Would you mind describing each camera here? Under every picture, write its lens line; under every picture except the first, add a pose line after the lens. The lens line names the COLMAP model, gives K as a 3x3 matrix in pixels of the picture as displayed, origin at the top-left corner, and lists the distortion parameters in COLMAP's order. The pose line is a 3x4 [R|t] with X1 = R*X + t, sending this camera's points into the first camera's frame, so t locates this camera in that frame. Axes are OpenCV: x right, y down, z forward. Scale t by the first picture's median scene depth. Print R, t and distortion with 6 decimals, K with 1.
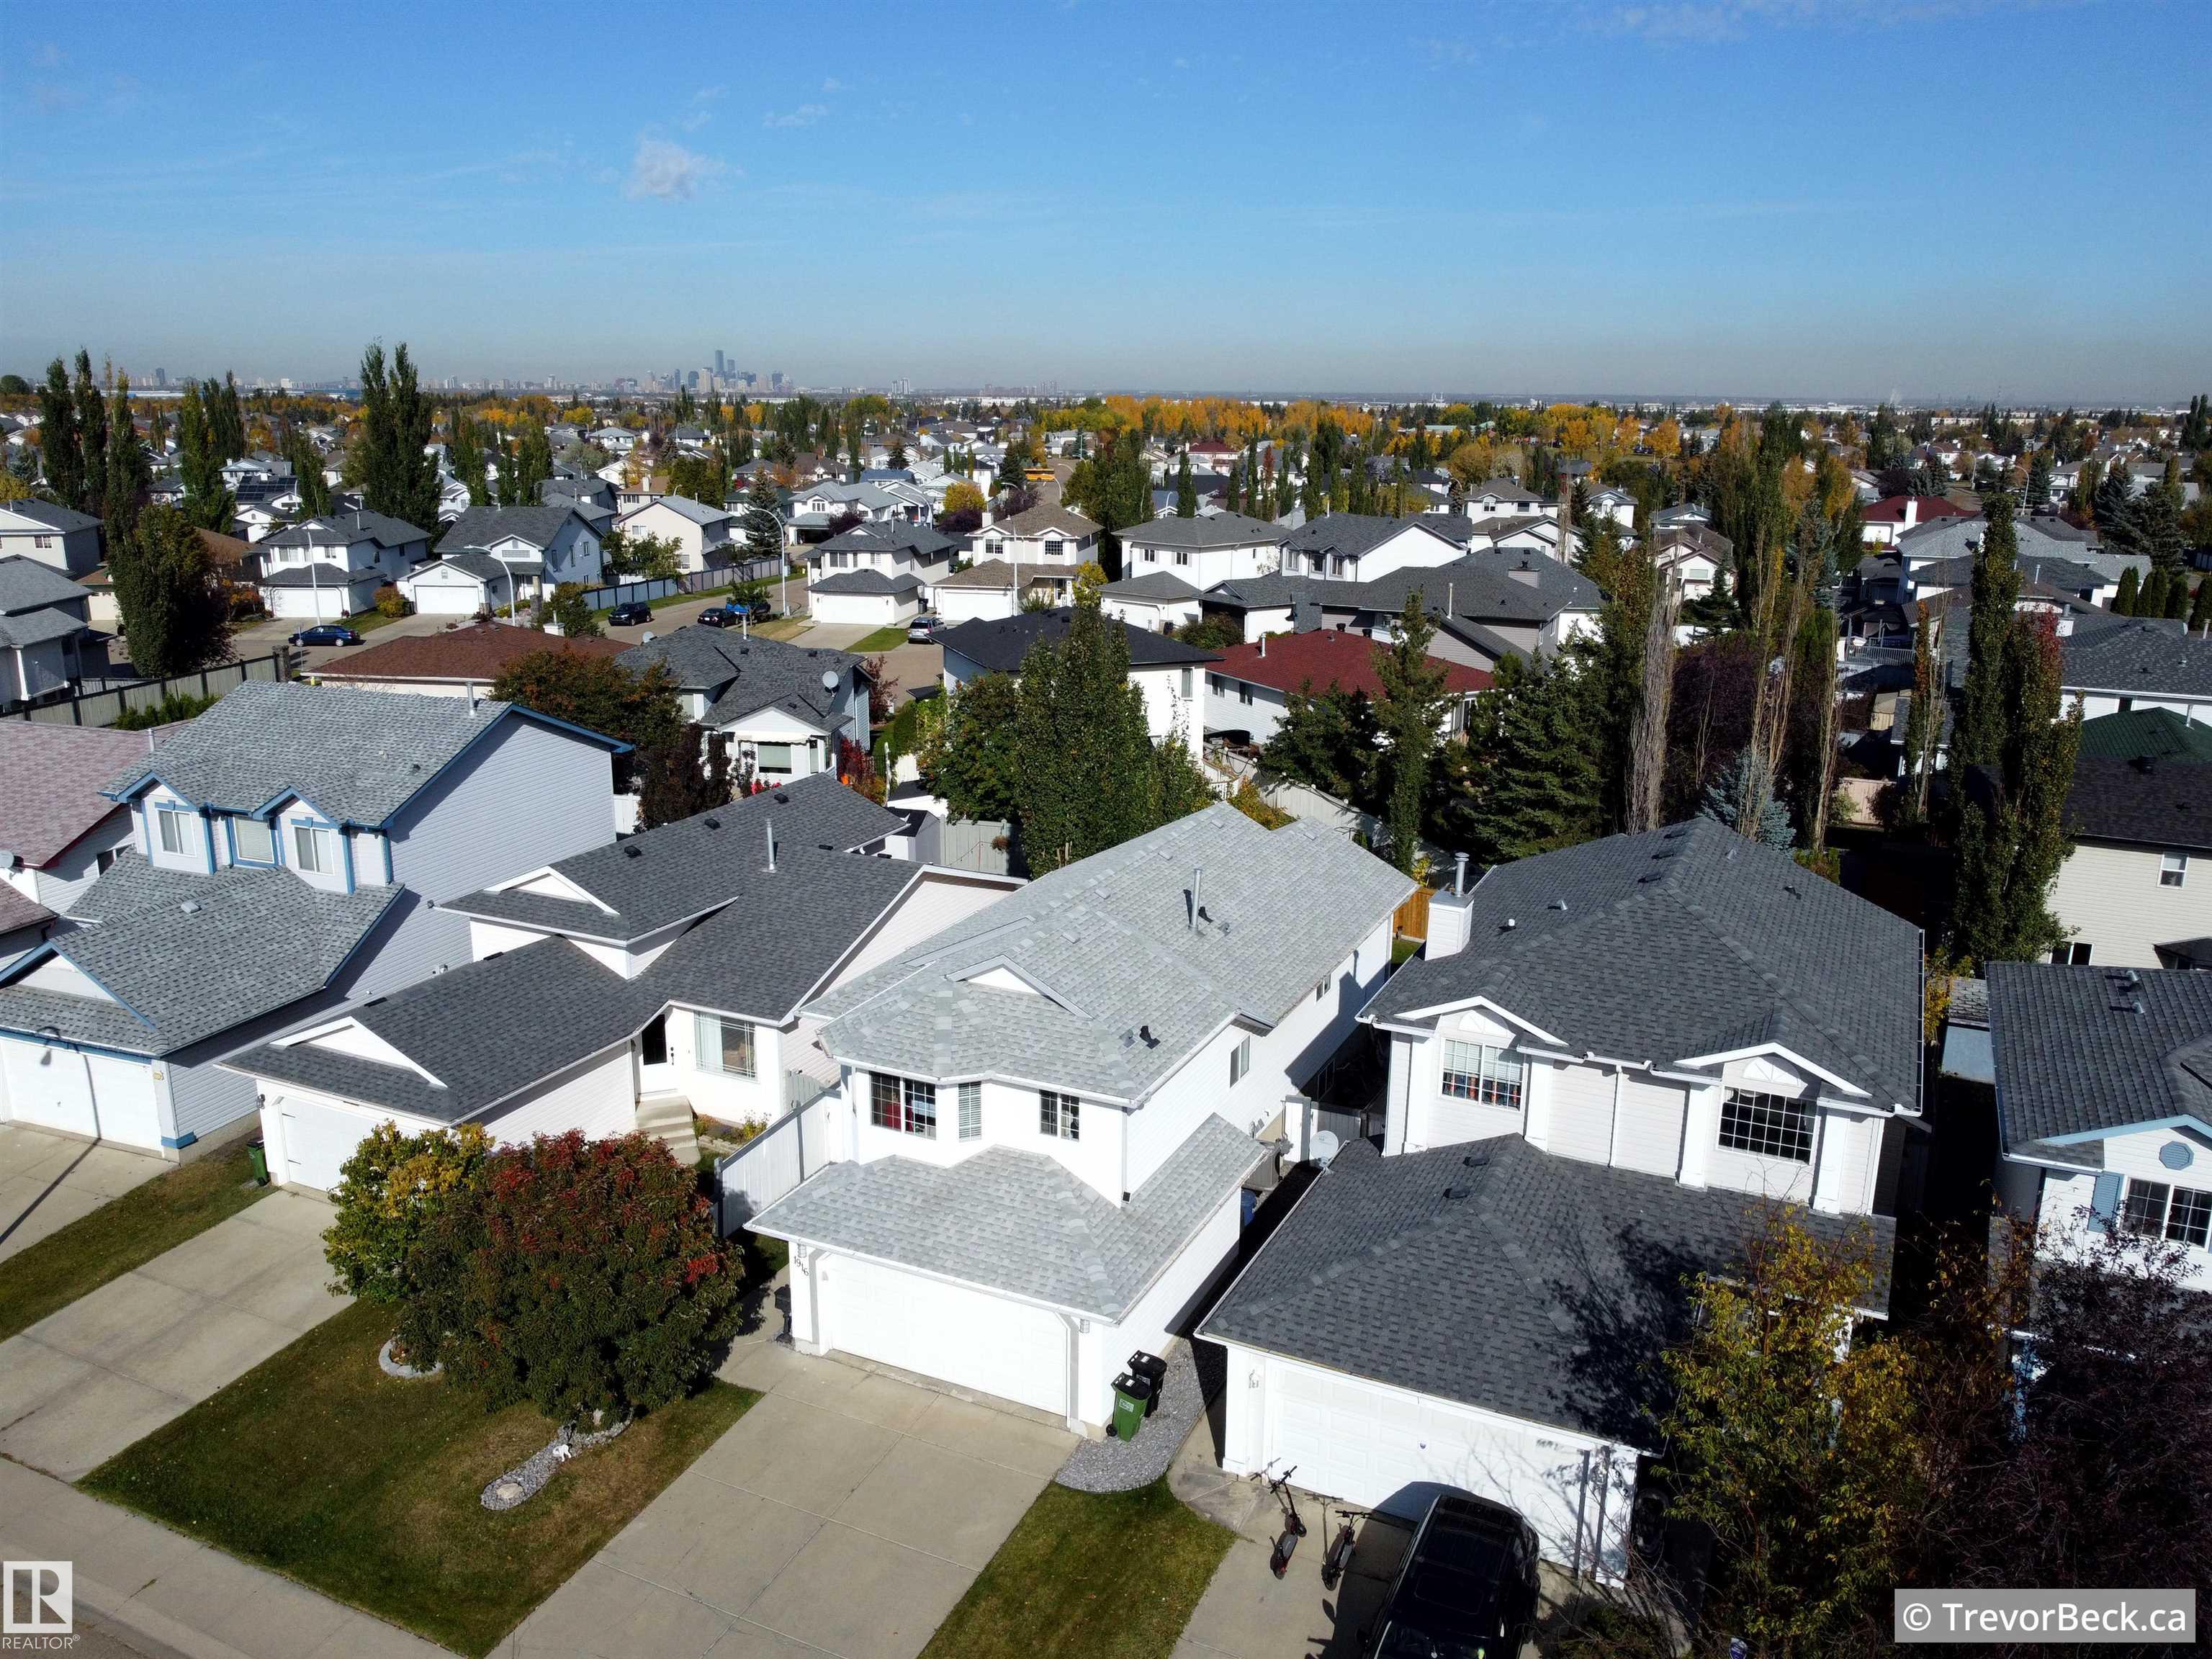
lens RADIAL K [[1678.4, 0, 1104.7], [0, 1678.4, 835.2], [0, 0, 1]] dist [0.003238, -0.005656]
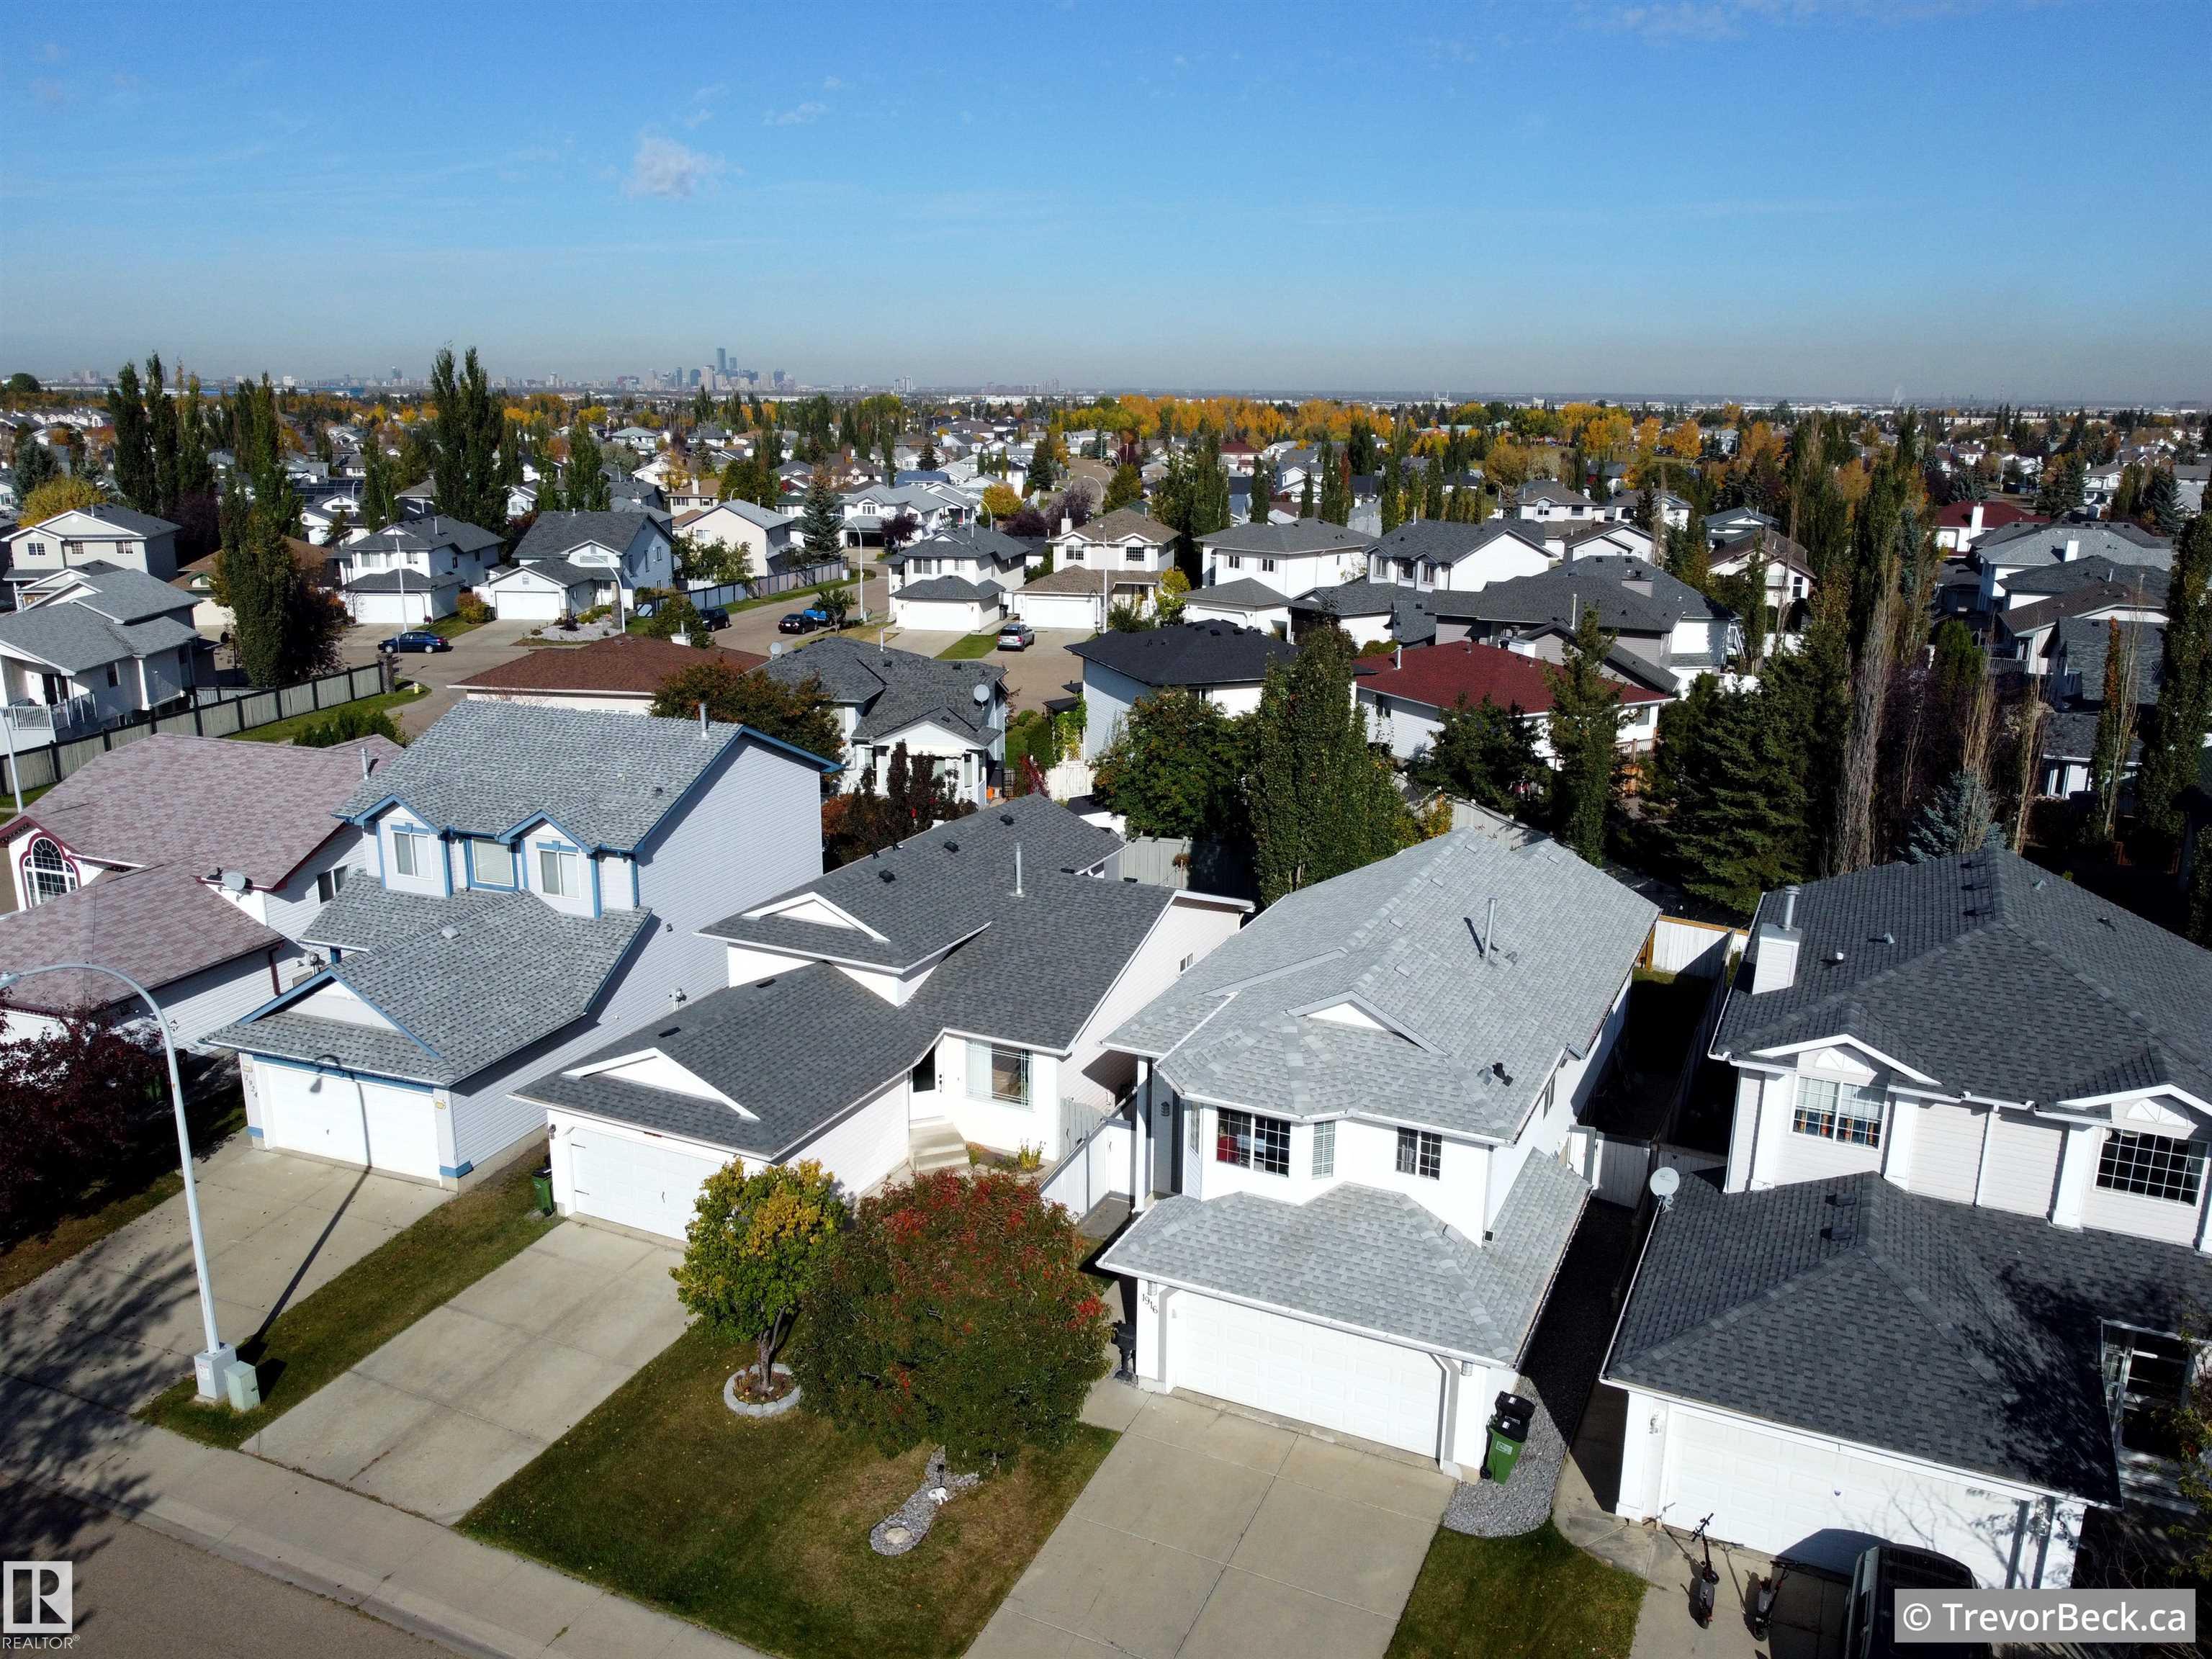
lens RADIAL K [[1678.4, 0, 1105.4], [0, 1678.4, 832.7], [0, 0, 1]] dist [0.003238, -0.005656]
pose [[1.000000, 0.000933, -0.000169, -0.205296], [-0.000933, 0.999999, -0.000405, -0.021506], [0.000169, 0.000405, 1.000000, 0.006974]]
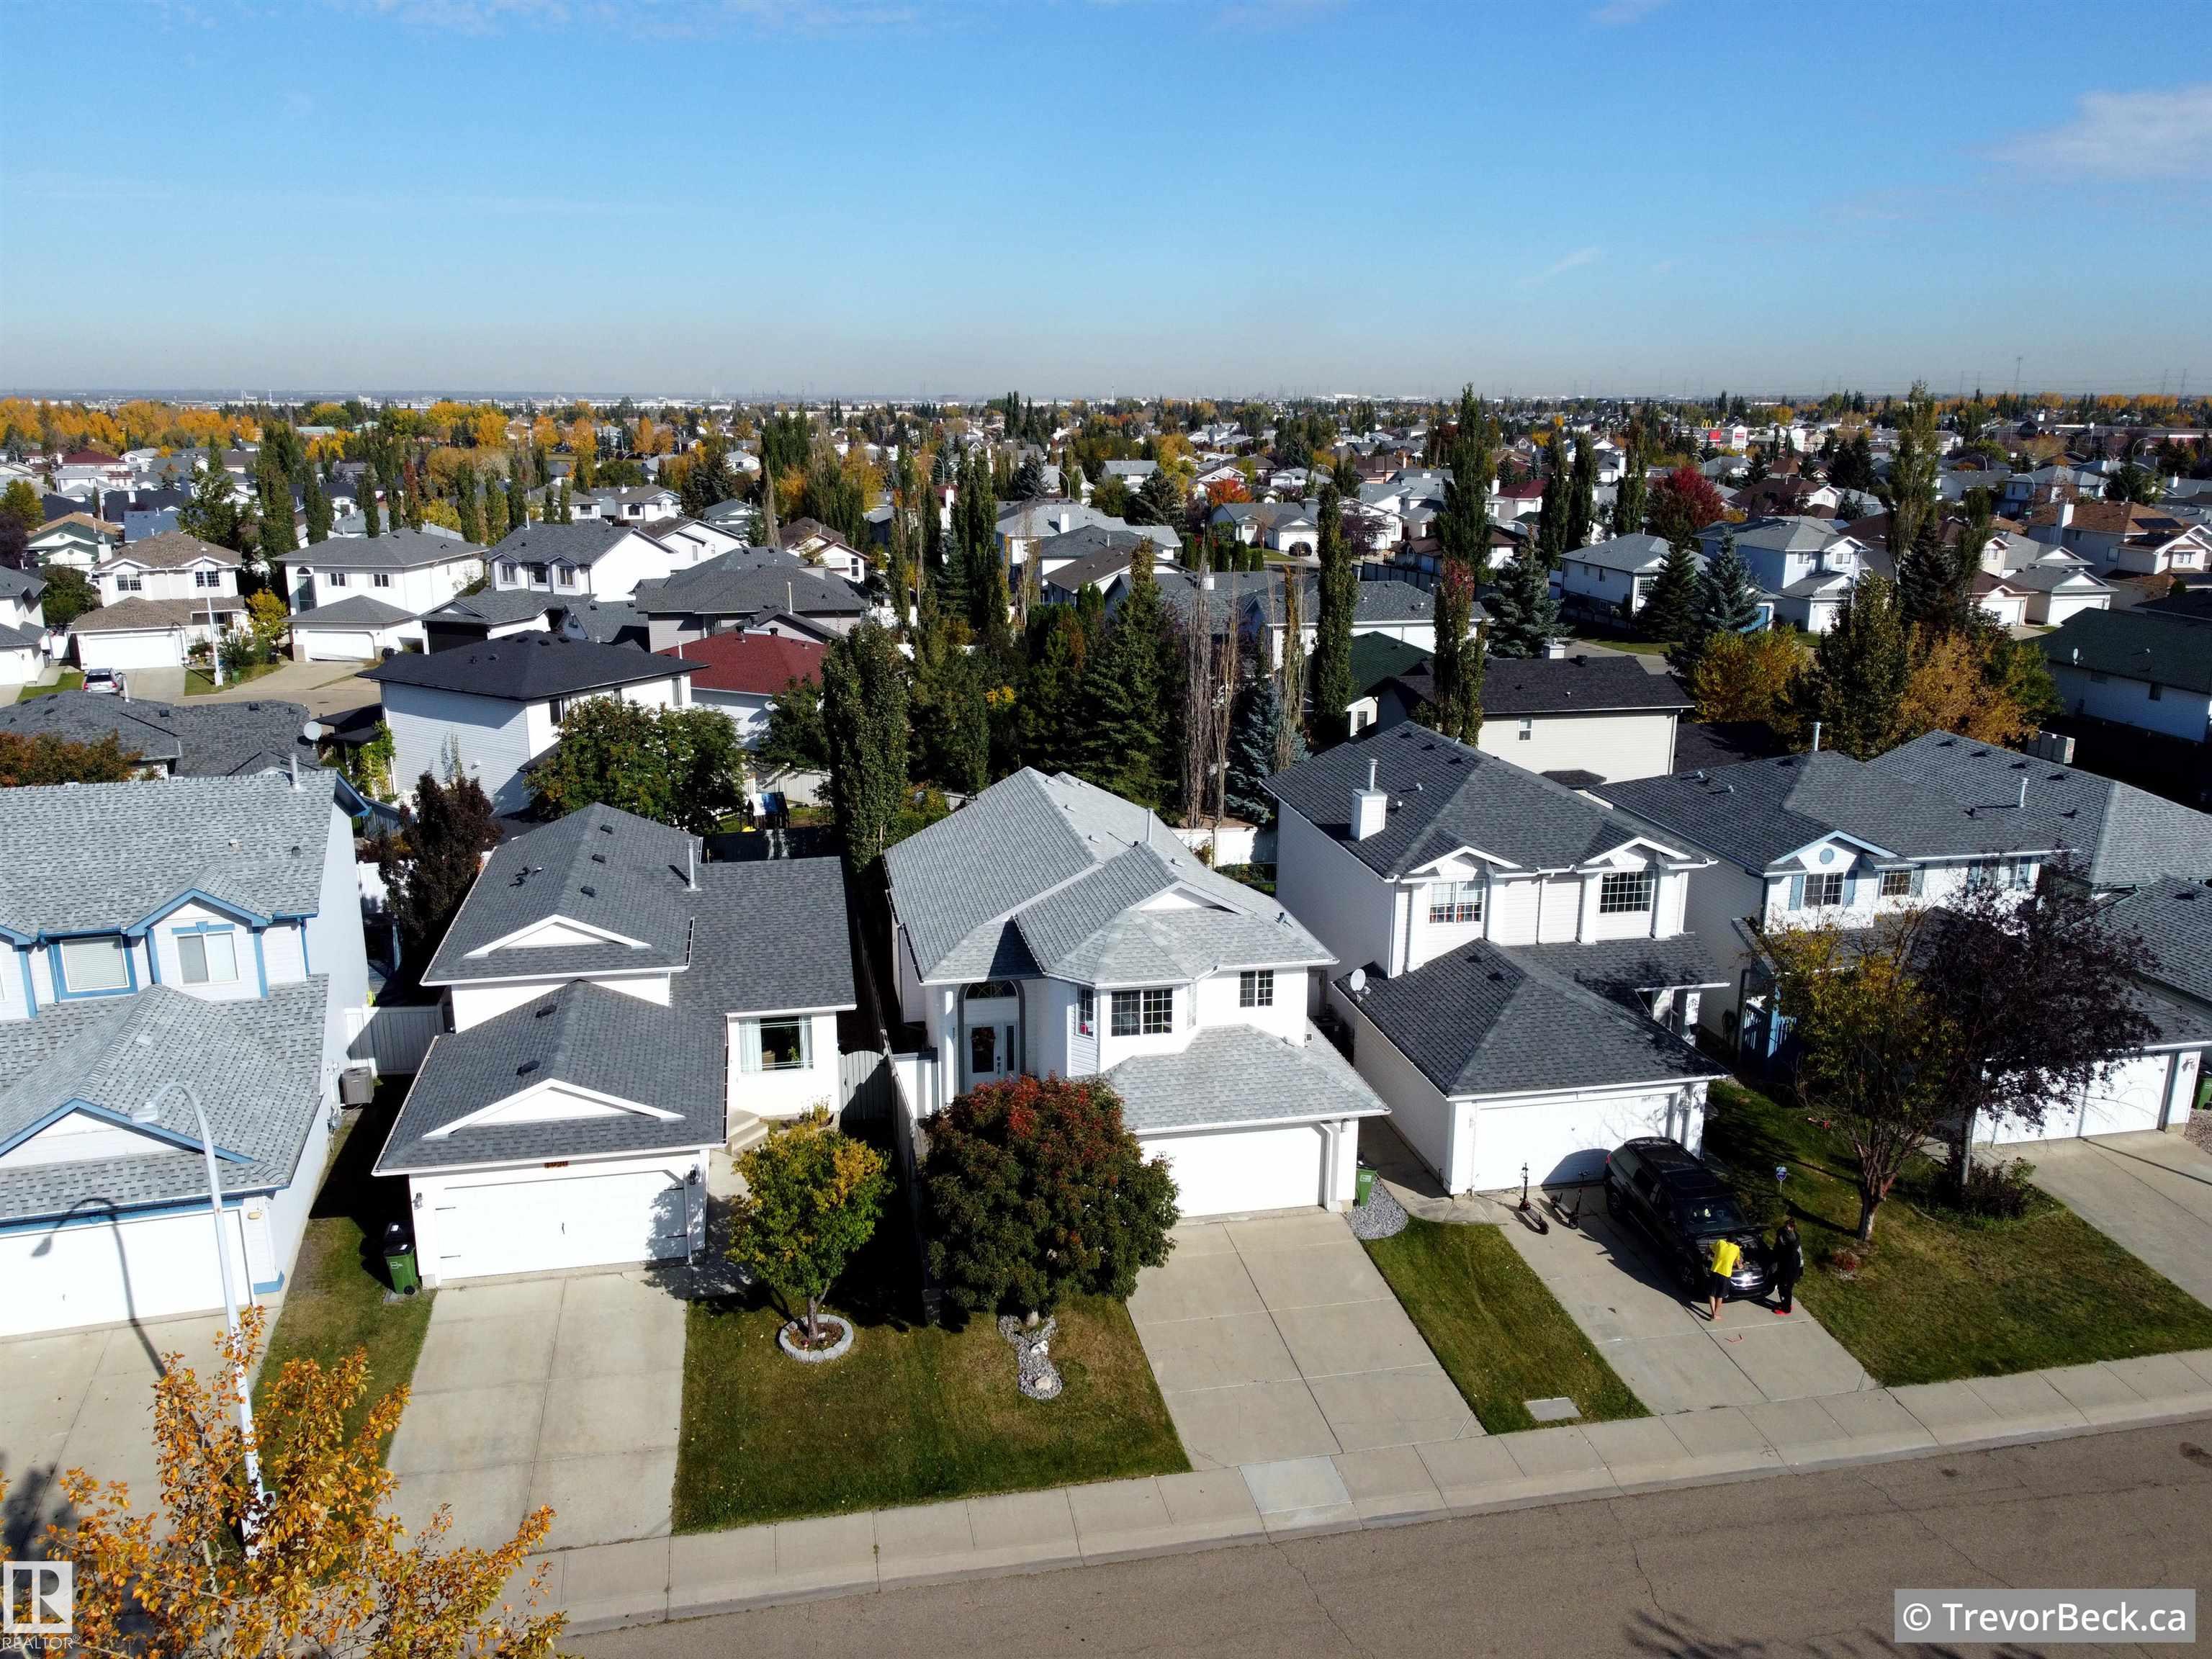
lens RADIAL K [[1678.4, 0, 1104.9], [0, 1678.4, 834.5], [0, 0, 1]] dist [0.003238, -0.005656]
pose [[0.795612, -0.158489, 0.584707, -0.837899], [0.157384, 0.986107, 0.053139, -0.038894], [-0.585006, 0.049746, 0.809502, 0.004942]]
